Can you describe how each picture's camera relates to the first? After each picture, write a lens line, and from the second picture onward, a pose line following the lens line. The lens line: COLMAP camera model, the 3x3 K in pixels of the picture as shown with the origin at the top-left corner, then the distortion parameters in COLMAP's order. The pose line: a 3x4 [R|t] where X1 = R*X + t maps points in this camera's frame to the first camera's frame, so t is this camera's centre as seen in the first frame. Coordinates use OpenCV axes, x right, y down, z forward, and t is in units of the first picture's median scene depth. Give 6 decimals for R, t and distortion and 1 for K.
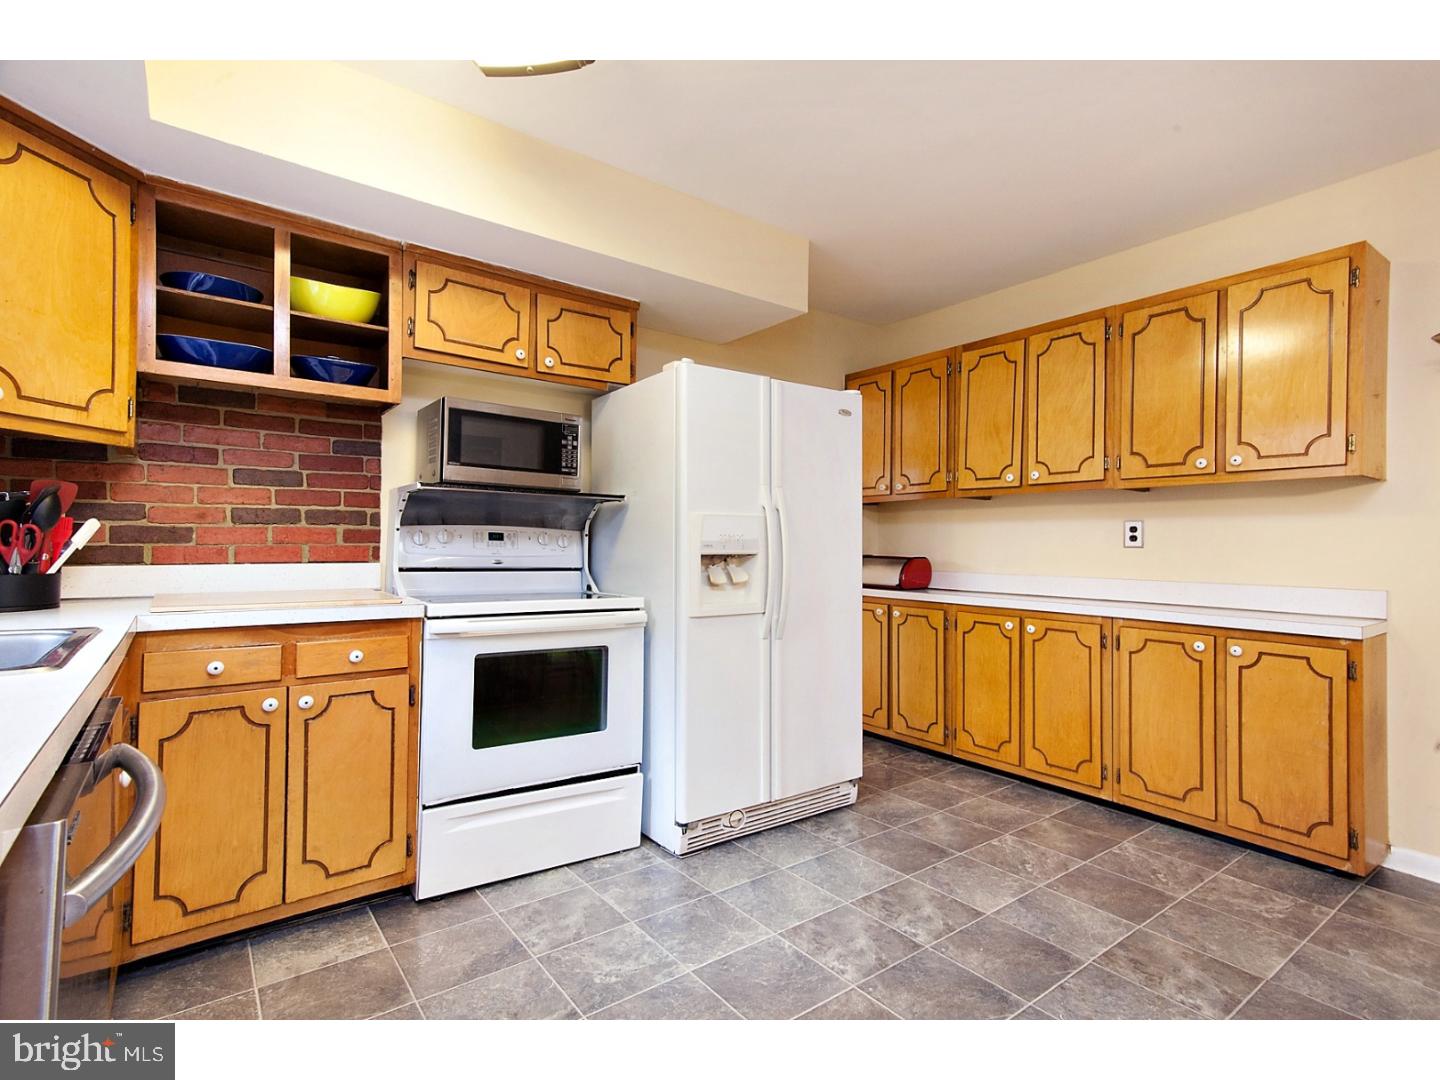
lens RADIAL K [[706.4, 0, 720.0], [0, 706.4, 540.0], [0, 0, 1]] dist [0.023999, 0.000157]
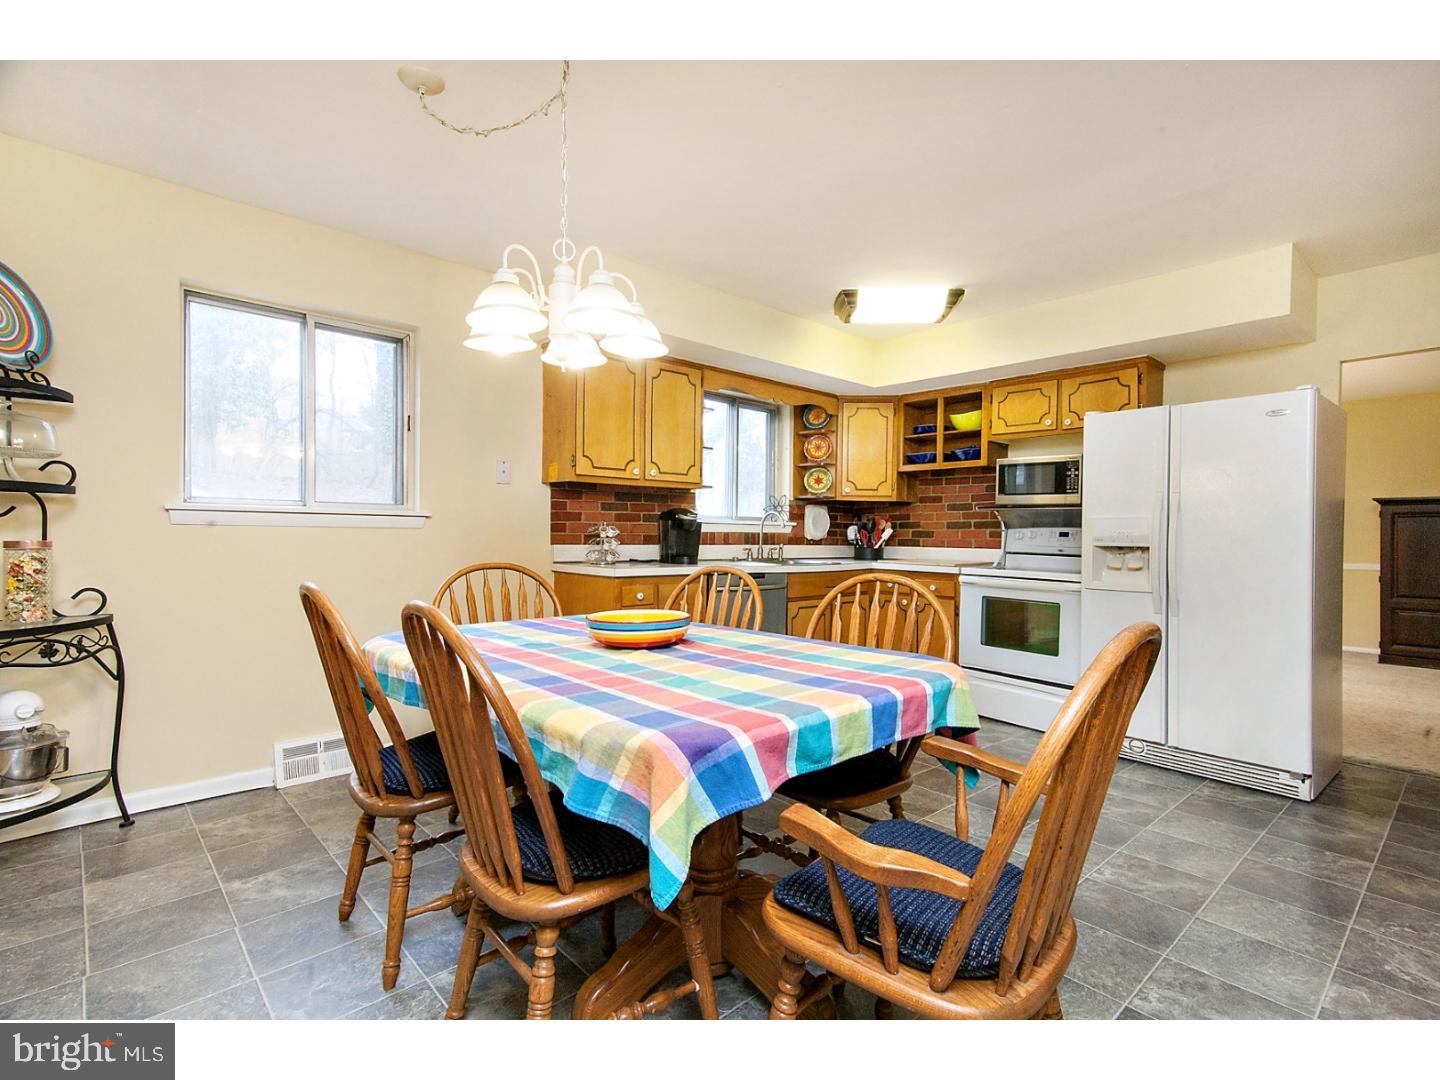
lens RADIAL K [[706.4, 0, 720.0], [0, 706.4, 540.0], [0, 0, 1]] dist [0.023999, 0.000157]
pose [[0.087102, 0.001695, -0.996198, 1.355629], [-0.004713, 0.999988, 0.001289, 0.010363], [0.996188, 0.004583, 0.087109, 0.111103]]
